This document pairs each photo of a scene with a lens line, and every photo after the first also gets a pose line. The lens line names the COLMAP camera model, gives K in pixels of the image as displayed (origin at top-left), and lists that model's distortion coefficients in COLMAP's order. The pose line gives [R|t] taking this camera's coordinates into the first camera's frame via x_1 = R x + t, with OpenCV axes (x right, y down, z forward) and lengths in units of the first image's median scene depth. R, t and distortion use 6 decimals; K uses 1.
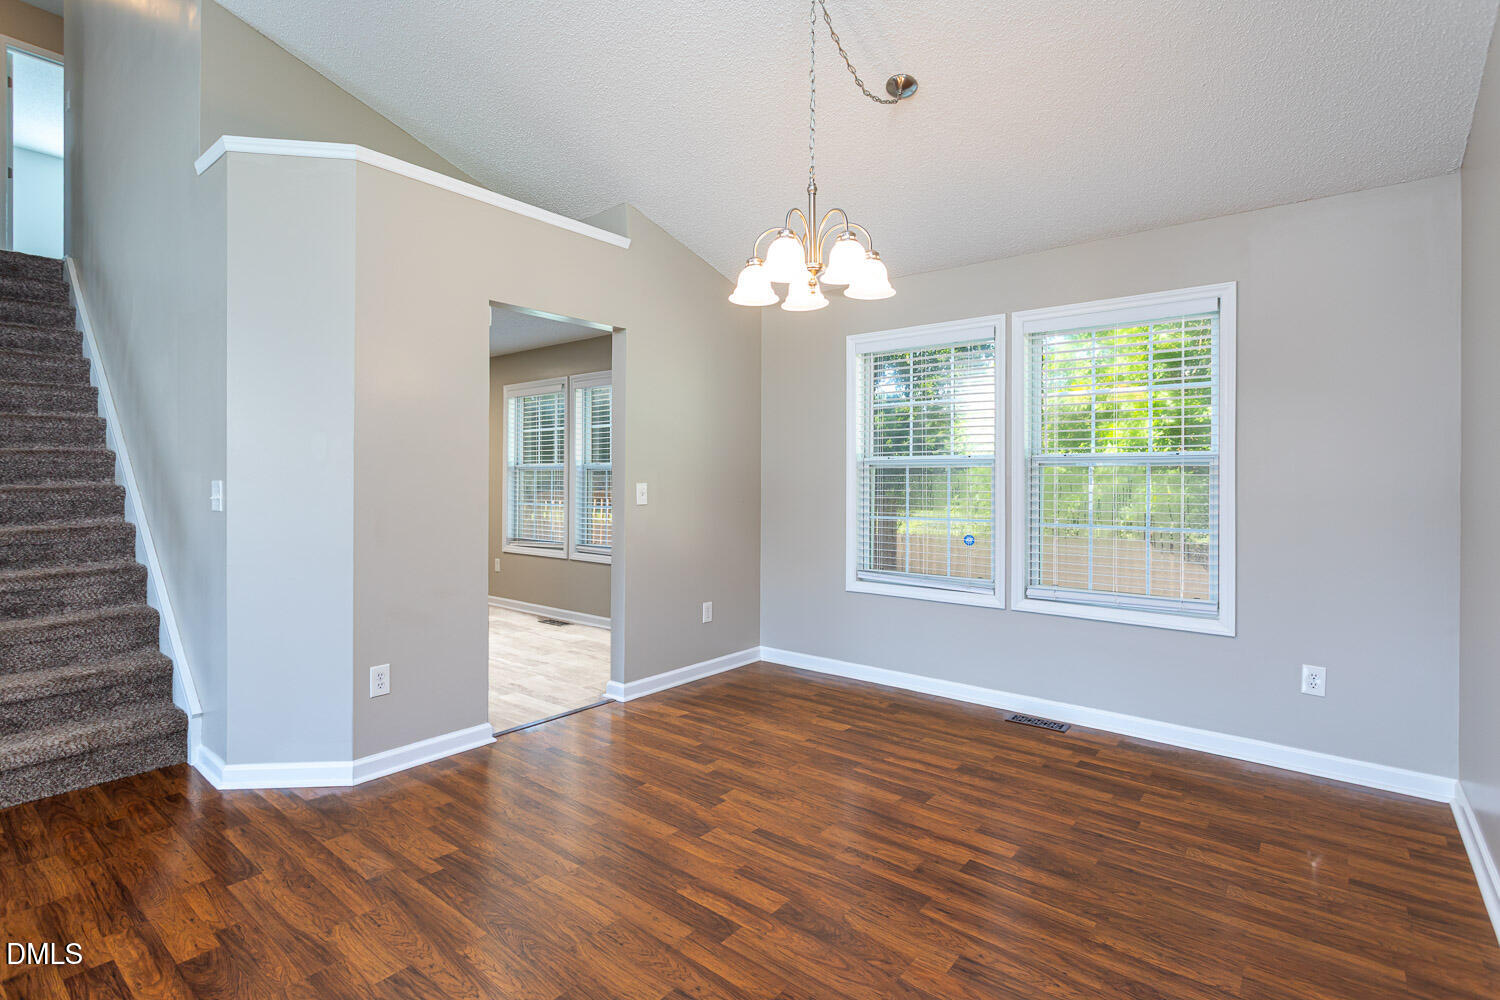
lens RADIAL K [[714.0, 0, 749.6], [0, 714.0, 492.3], [0, 0, 1]] dist [0.003396, -0.001111]
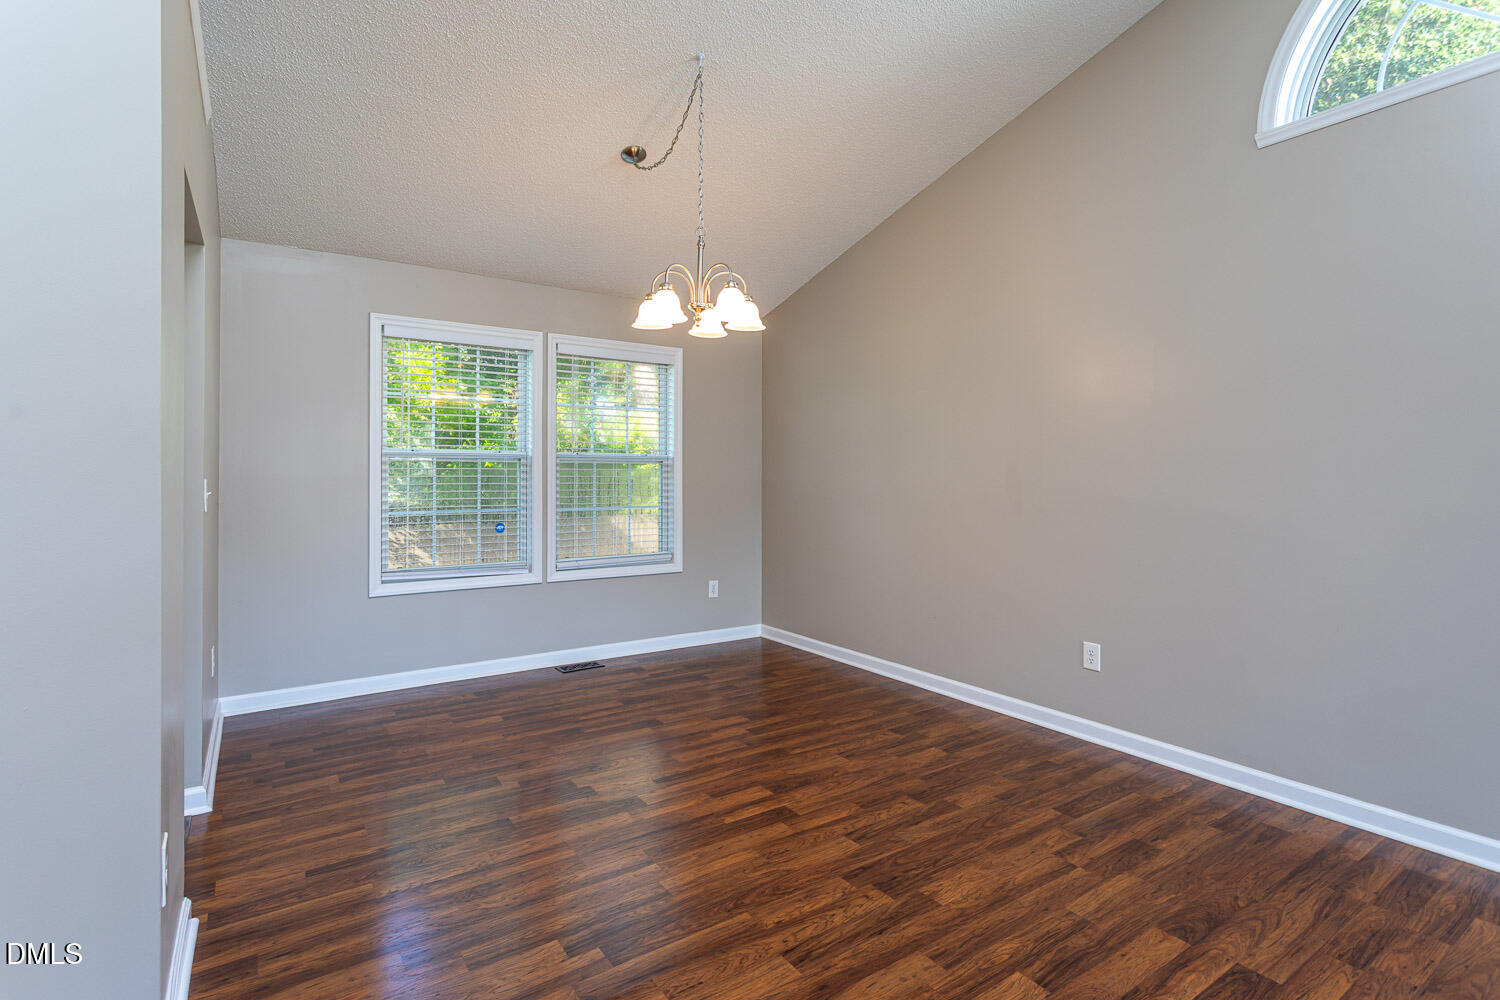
lens RADIAL K [[714.0, 0, 735.0], [0, 714.0, 489.8], [0, 0, 1]] dist [0.003396, -0.001111]
pose [[0.295117, -0.021393, 0.955222, -0.875899], [0.014549, 0.999734, 0.017895, -0.007616], [-0.955350, 0.008617, 0.295349, 0.459883]]
